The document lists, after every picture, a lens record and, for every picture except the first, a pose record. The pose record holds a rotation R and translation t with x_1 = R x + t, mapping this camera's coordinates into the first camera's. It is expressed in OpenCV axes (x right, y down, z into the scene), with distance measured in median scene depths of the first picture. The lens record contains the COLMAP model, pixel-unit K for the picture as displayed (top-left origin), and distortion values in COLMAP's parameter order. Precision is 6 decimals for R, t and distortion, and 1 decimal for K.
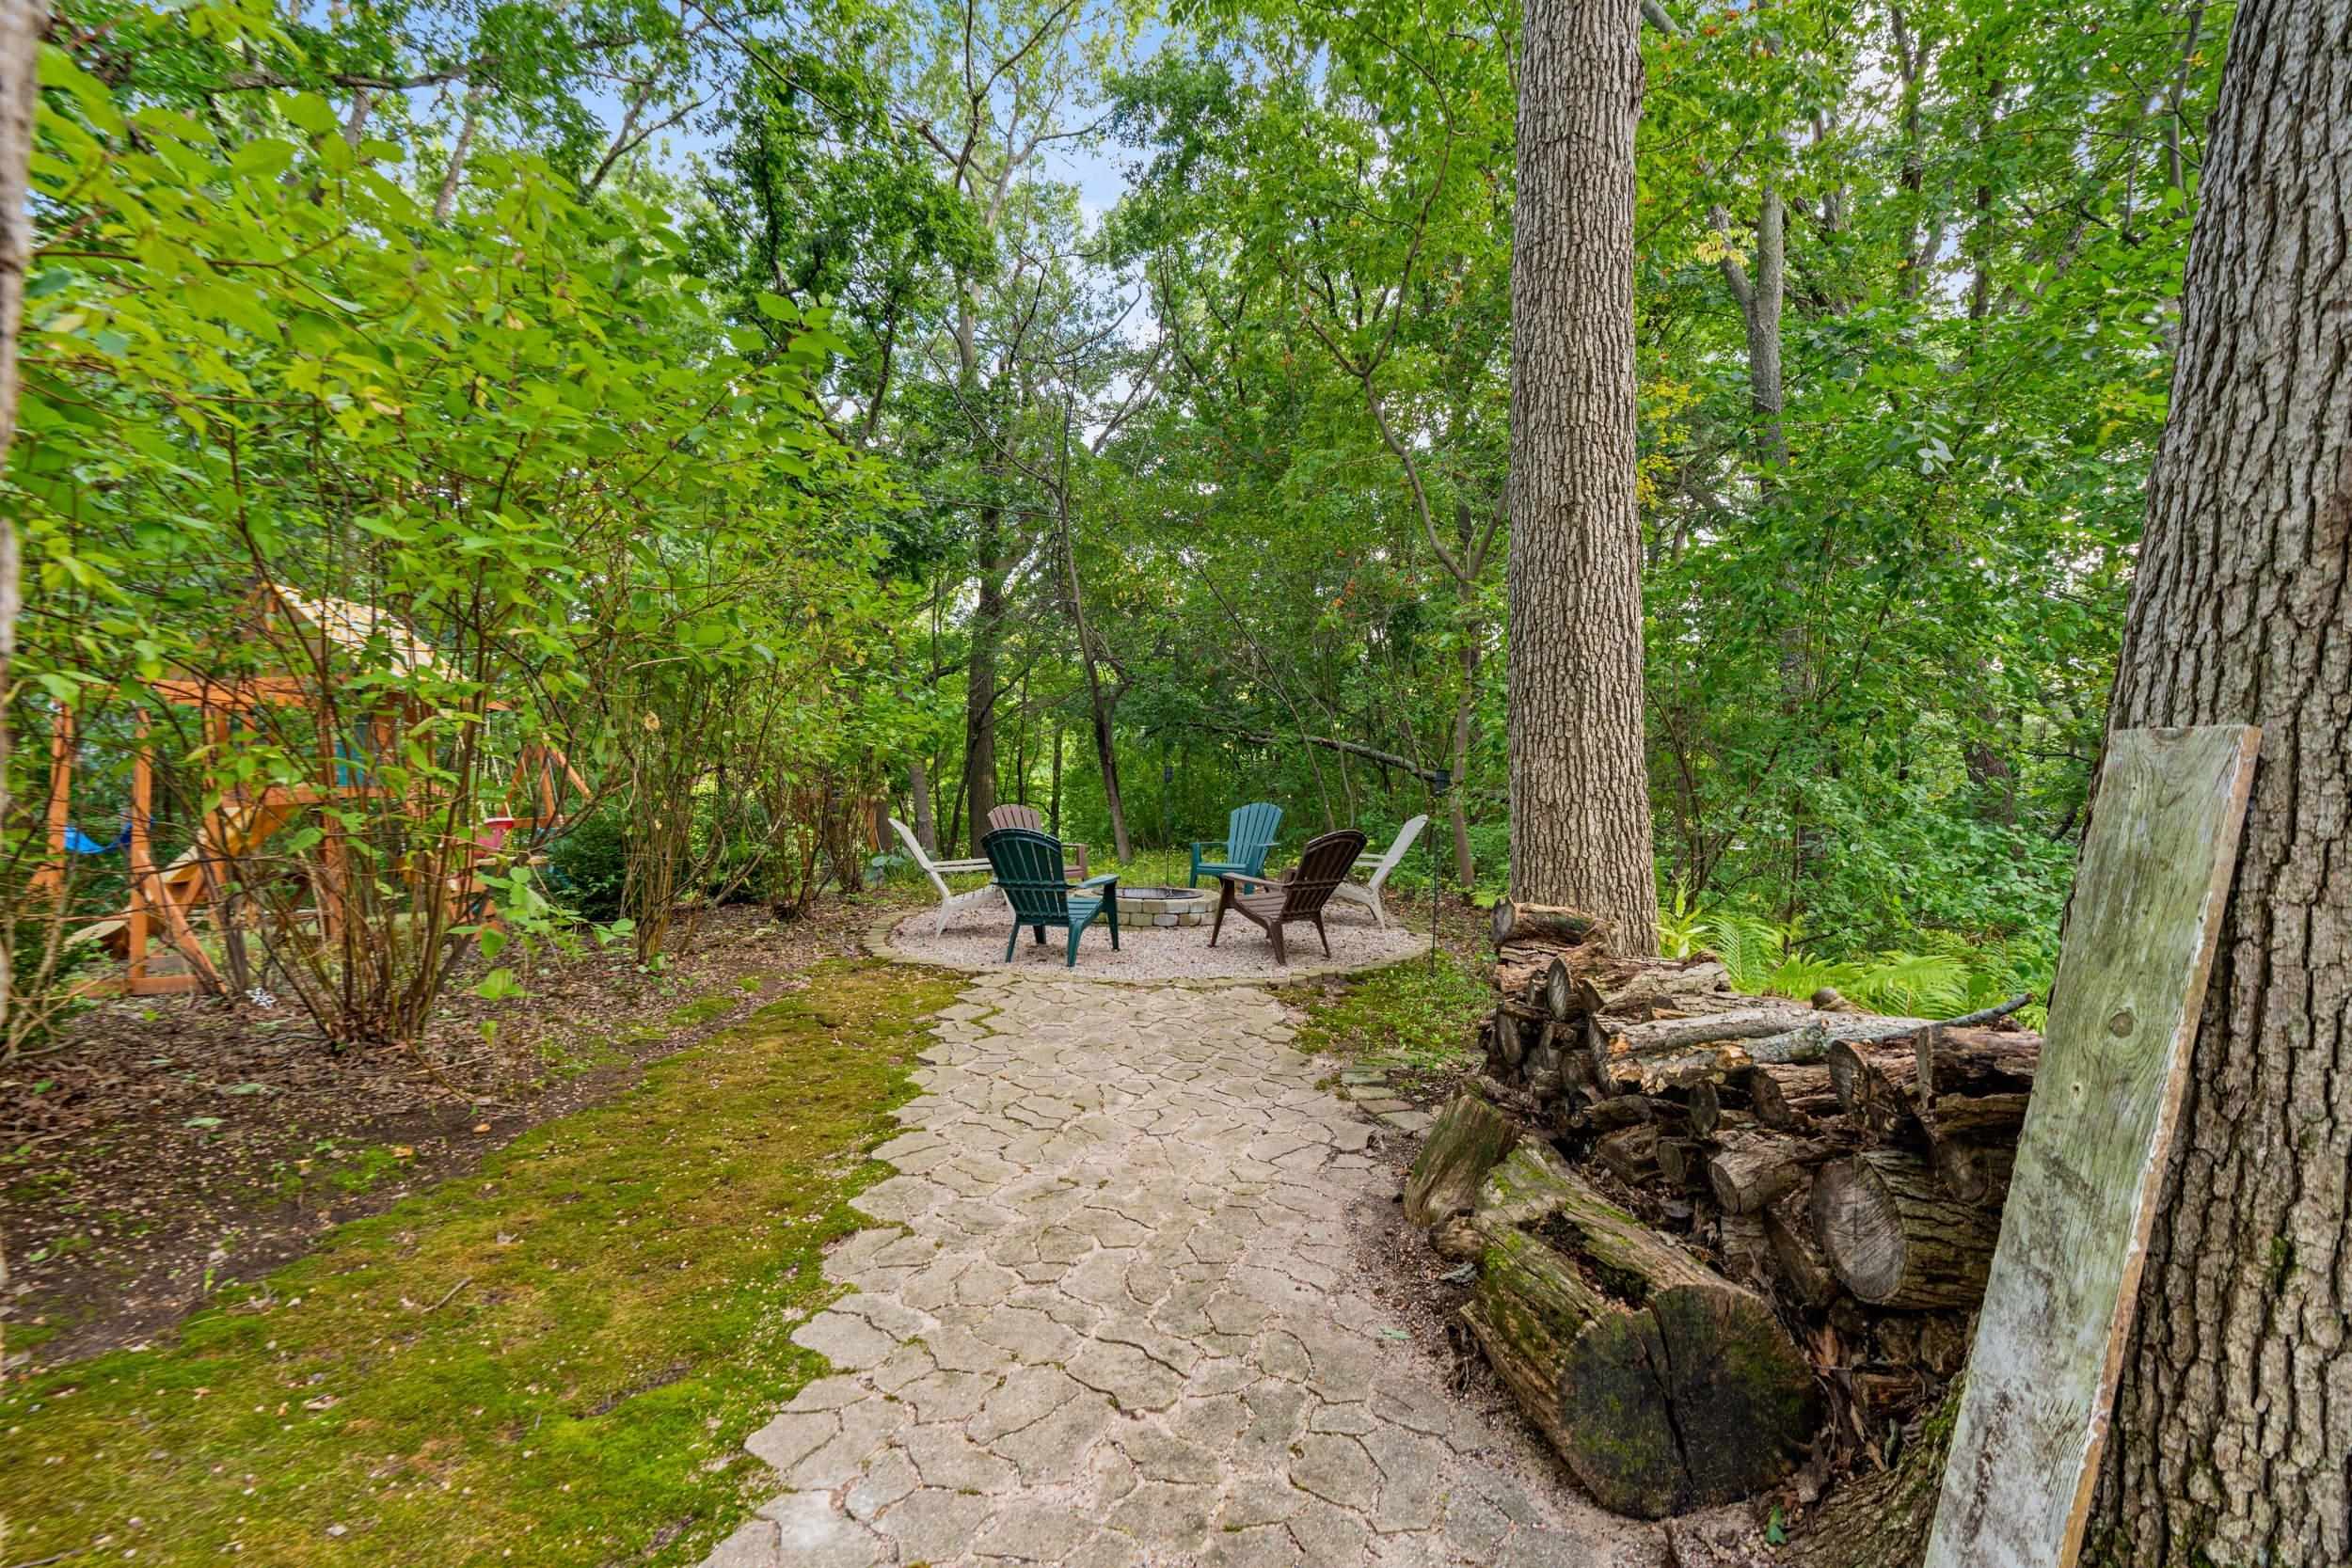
lens RADIAL K [[1069.1, 0, 1175.2], [0, 1069.1, 782.4], [0, 0, 1]] dist [-0.007124, 0.000818]
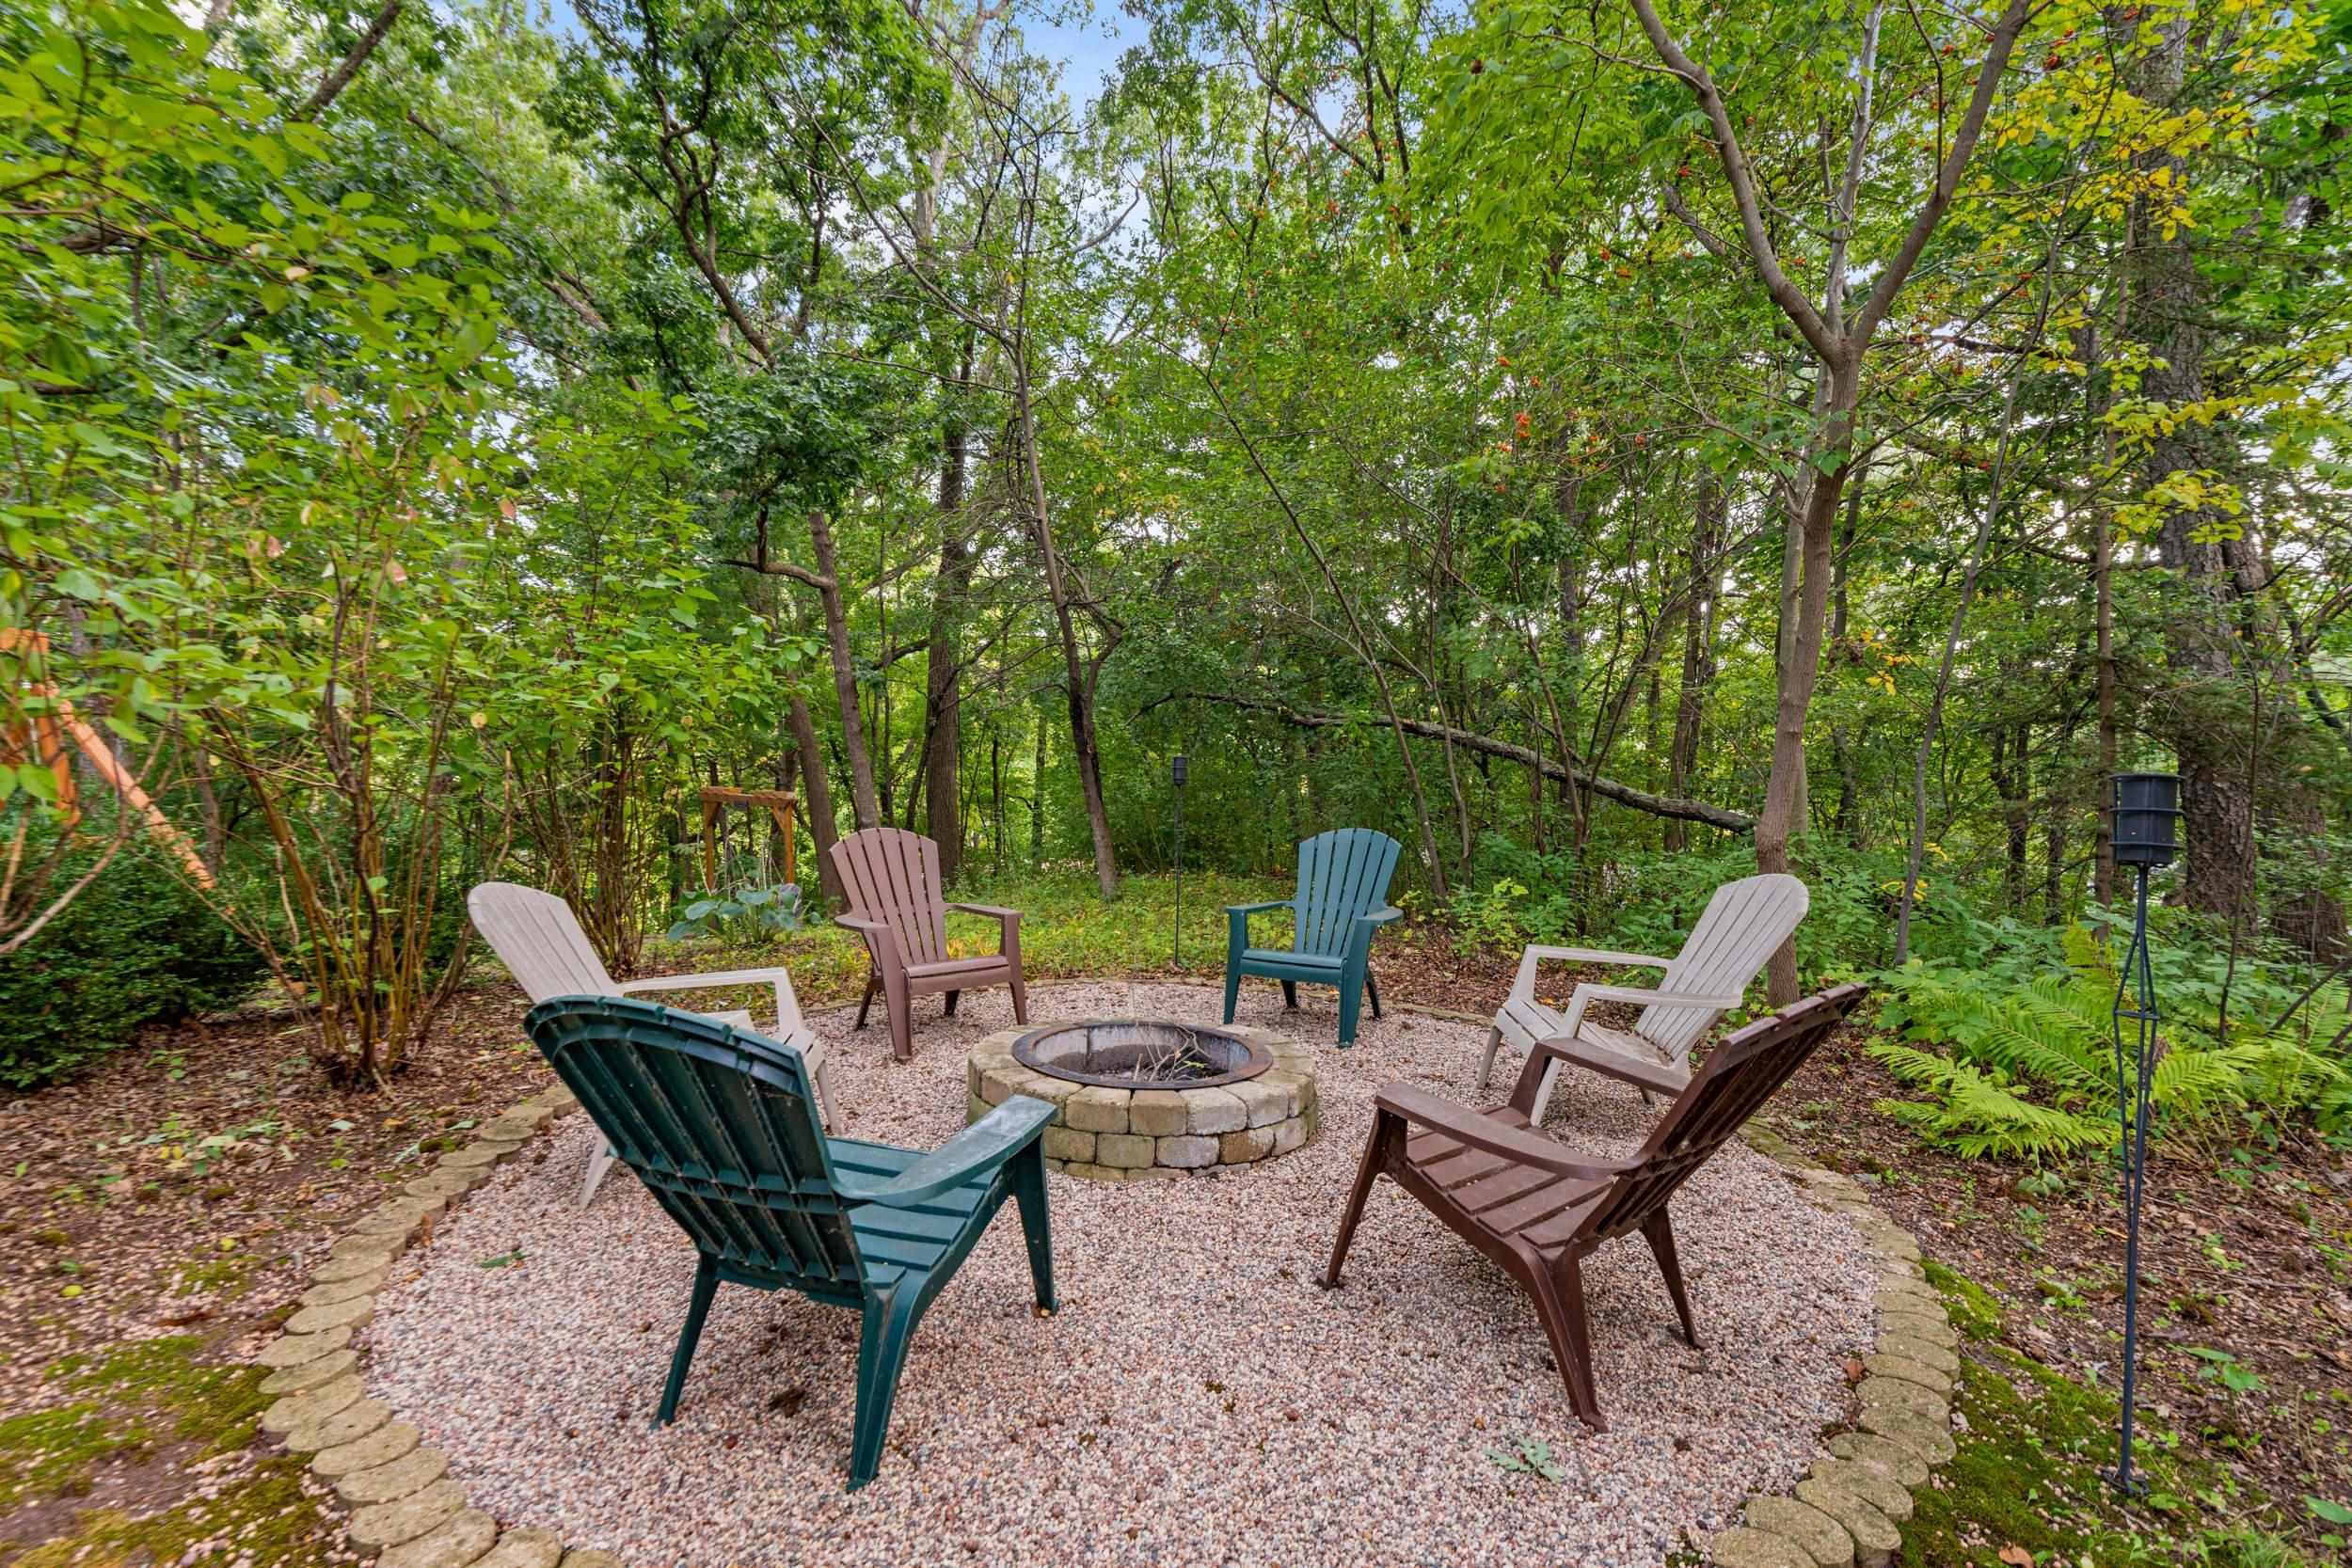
lens RADIAL K [[1069.1, 0, 1176.0], [0, 1069.1, 770.1], [0, 0, 1]] dist [-0.007124, 0.000818]
pose [[0.999910, 0.010097, 0.008806, -0.005201], [-0.010054, 0.999938, -0.004830, -0.002315], [-0.008854, 0.004741, 0.999950, 0.177400]]
